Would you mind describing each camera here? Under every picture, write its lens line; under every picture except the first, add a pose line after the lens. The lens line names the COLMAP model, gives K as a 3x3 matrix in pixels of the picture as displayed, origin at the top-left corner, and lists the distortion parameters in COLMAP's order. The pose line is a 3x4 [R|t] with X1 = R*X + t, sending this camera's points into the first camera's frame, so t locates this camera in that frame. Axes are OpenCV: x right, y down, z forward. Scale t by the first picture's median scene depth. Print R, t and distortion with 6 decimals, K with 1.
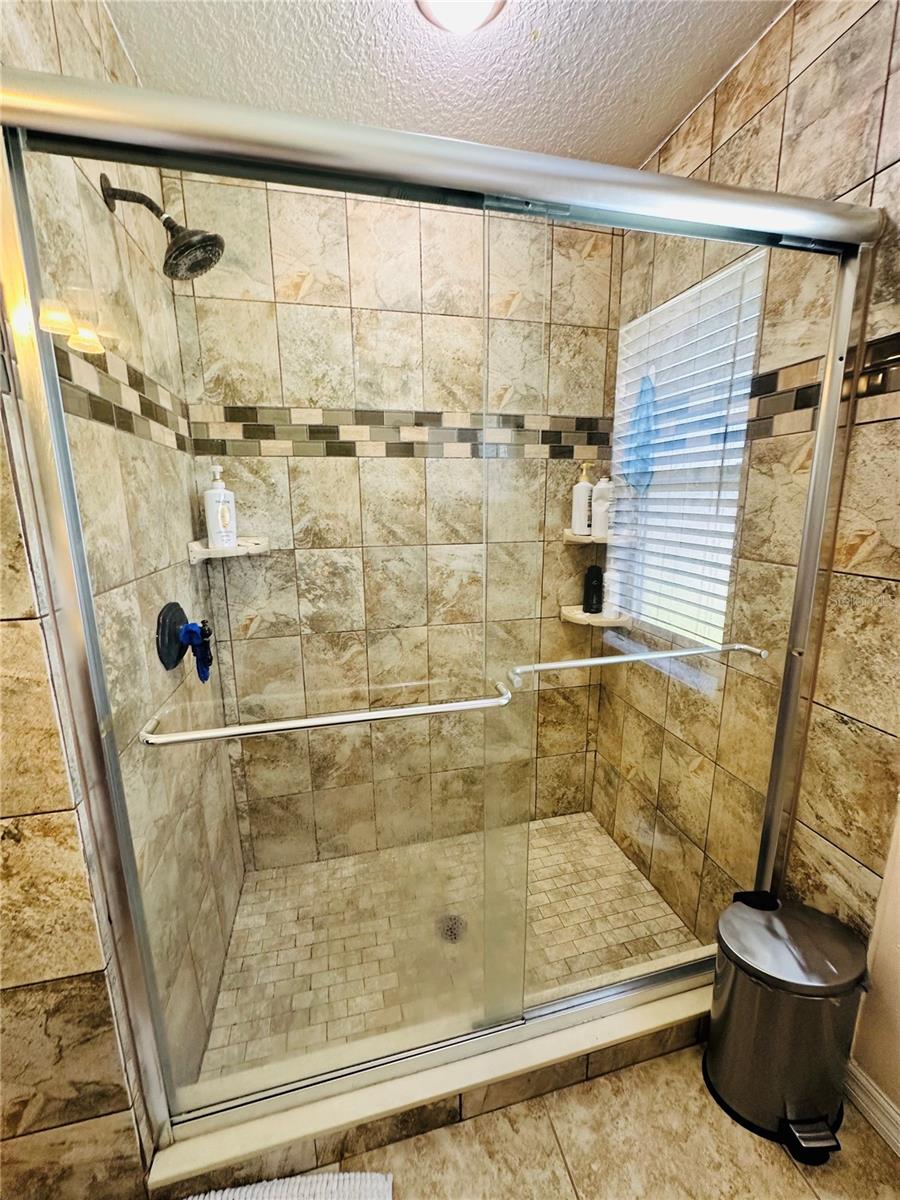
lens RADIAL K [[477.4, 0, 450.7], [0, 477.4, 599.5], [0, 0, 1]] dist [-0.006026, 0.001536]
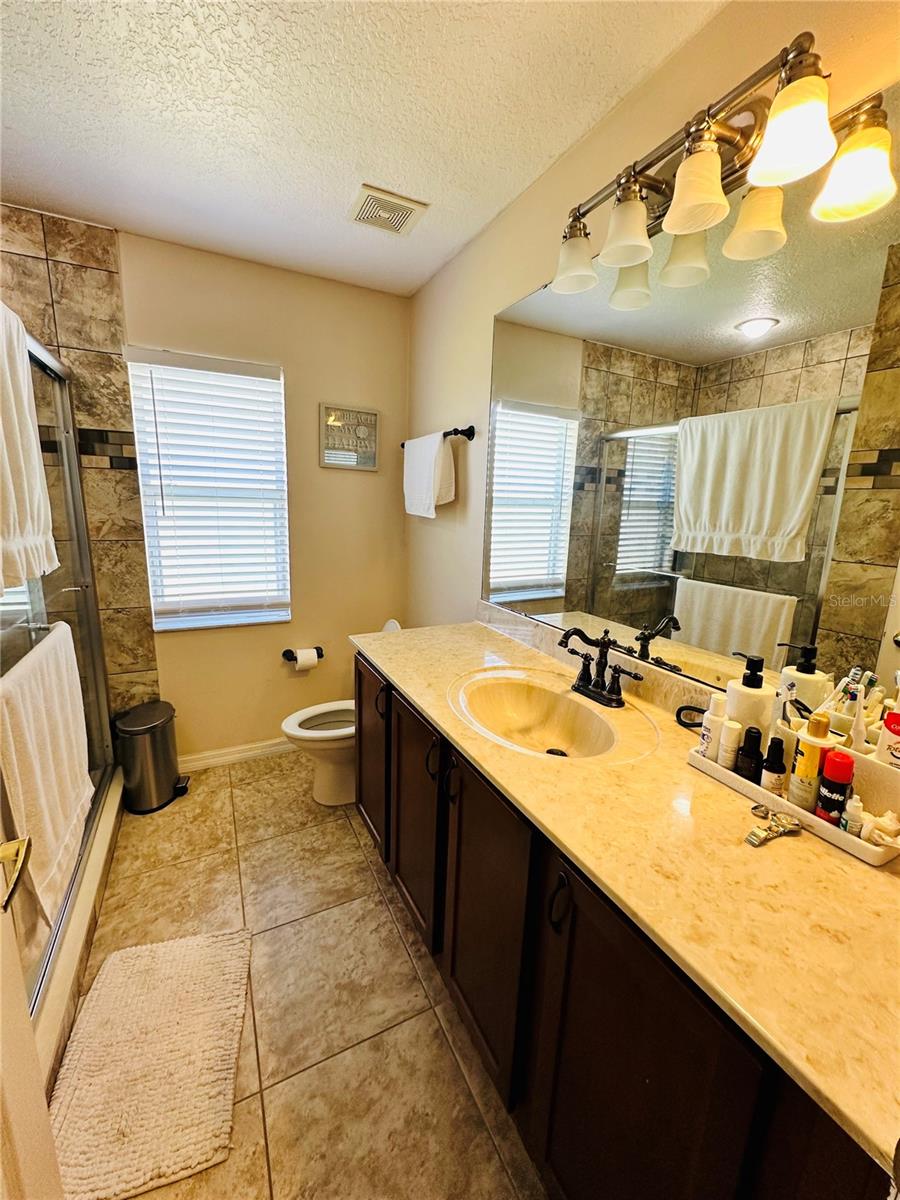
lens RADIAL K [[477.4, 0, 451.4], [0, 477.4, 601.2], [0, 0, 1]] dist [-0.006026, 0.001536]
pose [[-0.226459, -0.187445, 0.955814, -1.506981], [0.171168, 0.958378, 0.228502, -0.013973], [-0.958863, 0.215351, -0.184949, -0.012423]]
